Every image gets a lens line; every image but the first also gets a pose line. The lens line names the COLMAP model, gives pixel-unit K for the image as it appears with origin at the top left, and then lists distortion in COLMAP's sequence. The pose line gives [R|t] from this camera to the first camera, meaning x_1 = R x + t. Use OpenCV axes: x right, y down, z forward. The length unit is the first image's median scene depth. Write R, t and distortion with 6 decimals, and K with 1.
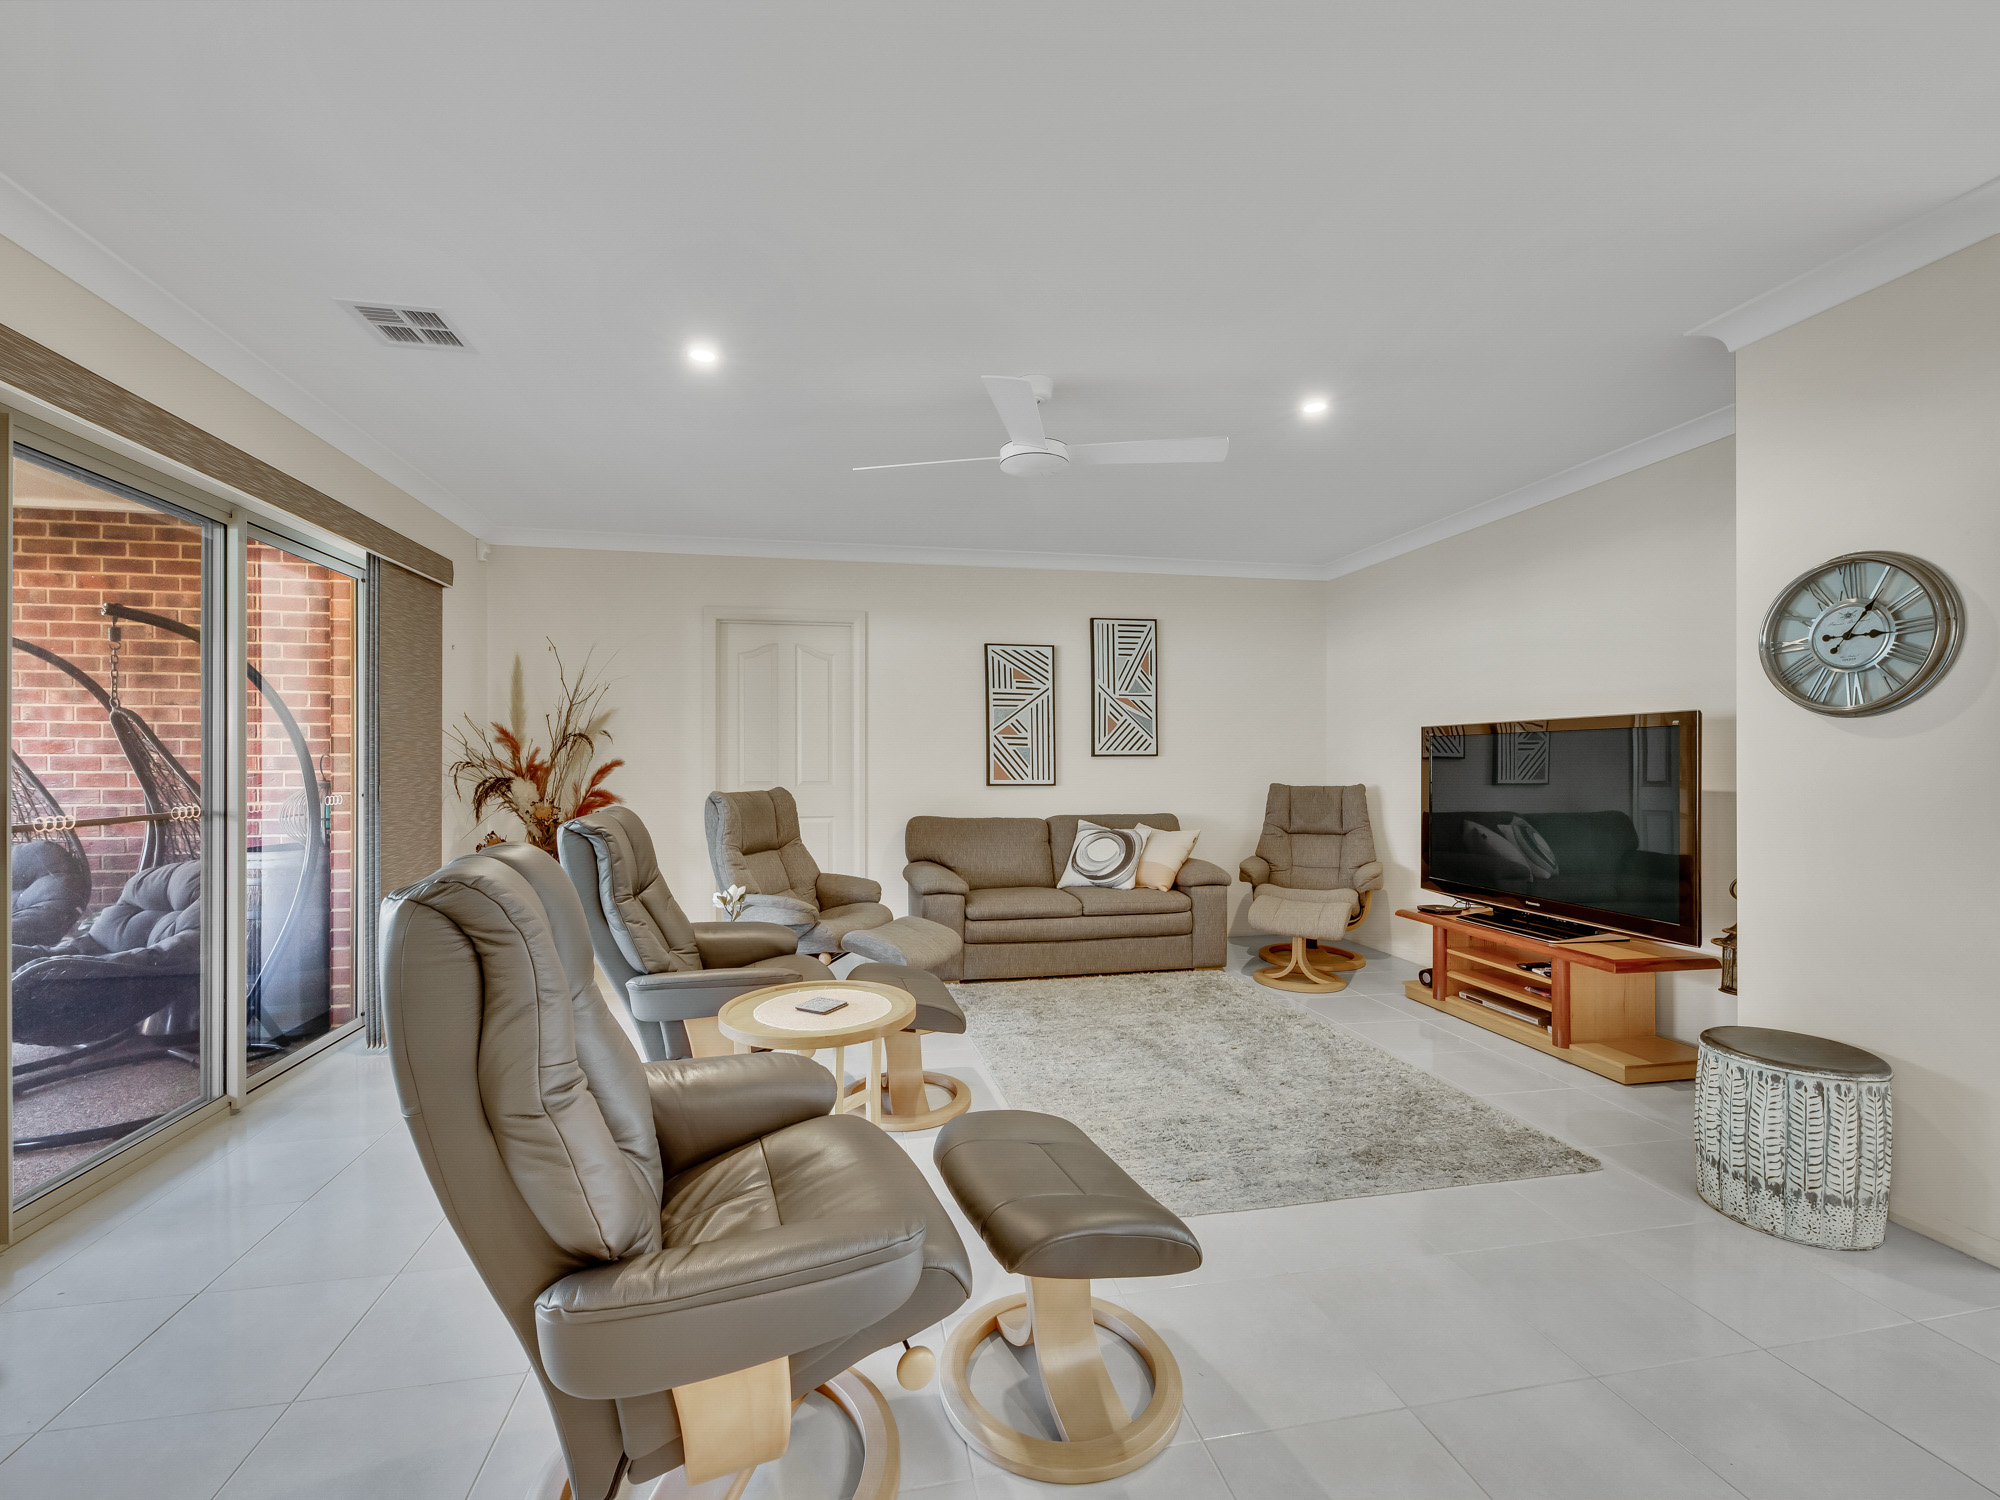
lens RADIAL K [[795.1, 0, 995.7], [0, 795.1, 754.9], [0, 0, 1]] dist [-0.004515, -0.000981]
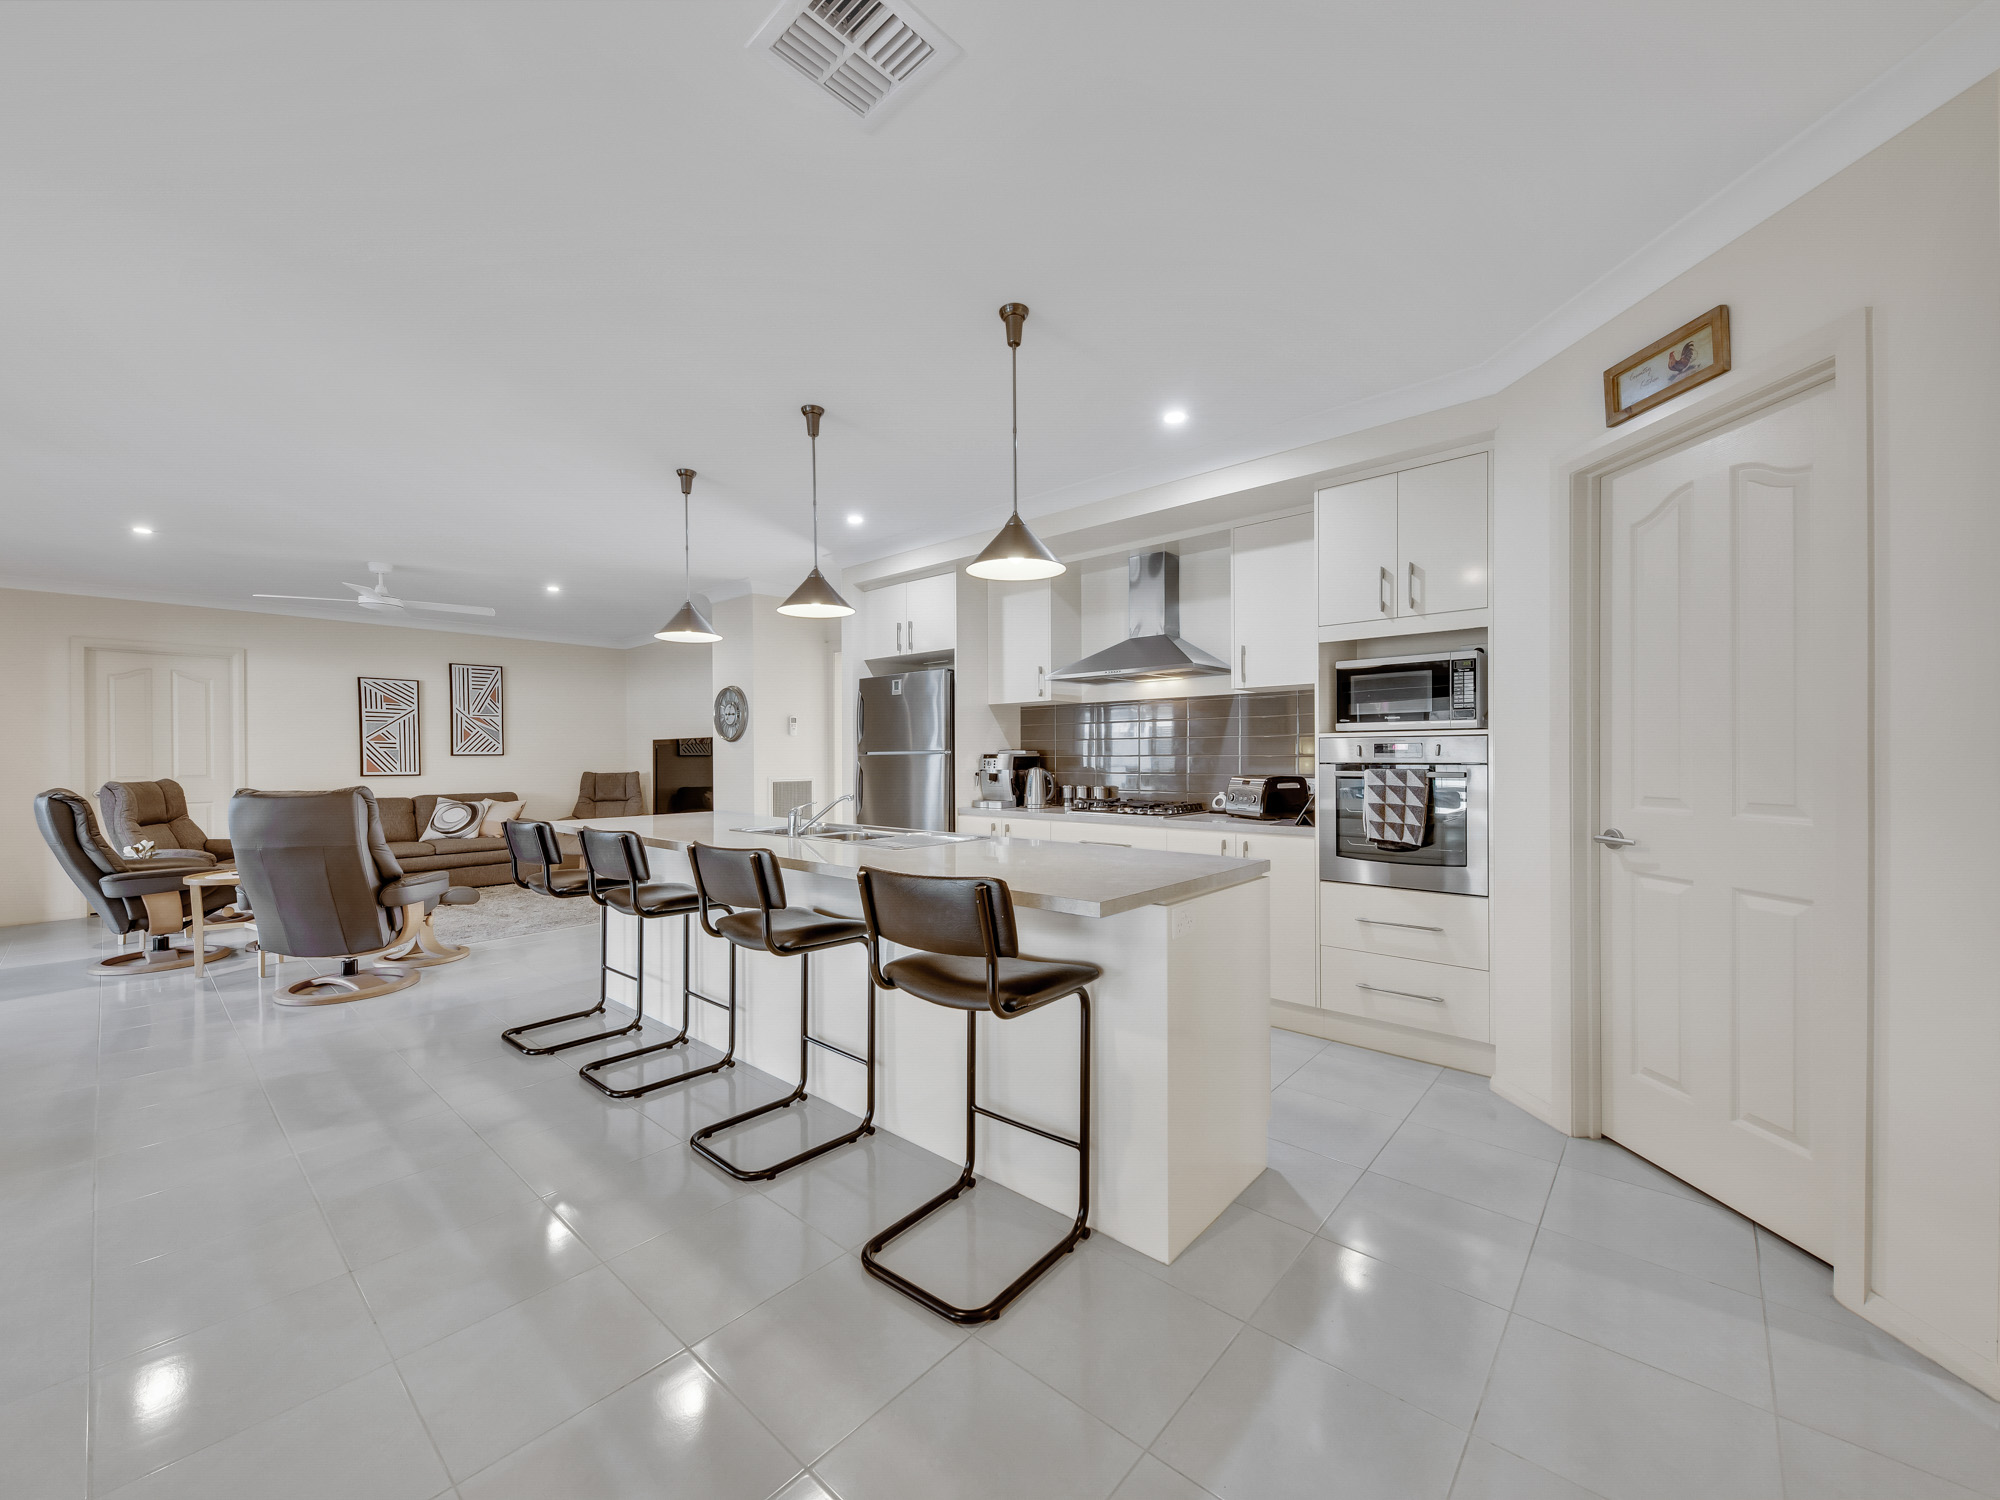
lens RADIAL K [[795.1, 0, 1008.7], [0, 795.1, 759.8], [0, 0, 1]] dist [-0.004515, -0.000981]
pose [[0.795926, -0.006469, 0.605359, 0.056076], [0.000513, 0.999950, 0.010011, -0.004788], [-0.605393, -0.007657, 0.795890, -0.877117]]
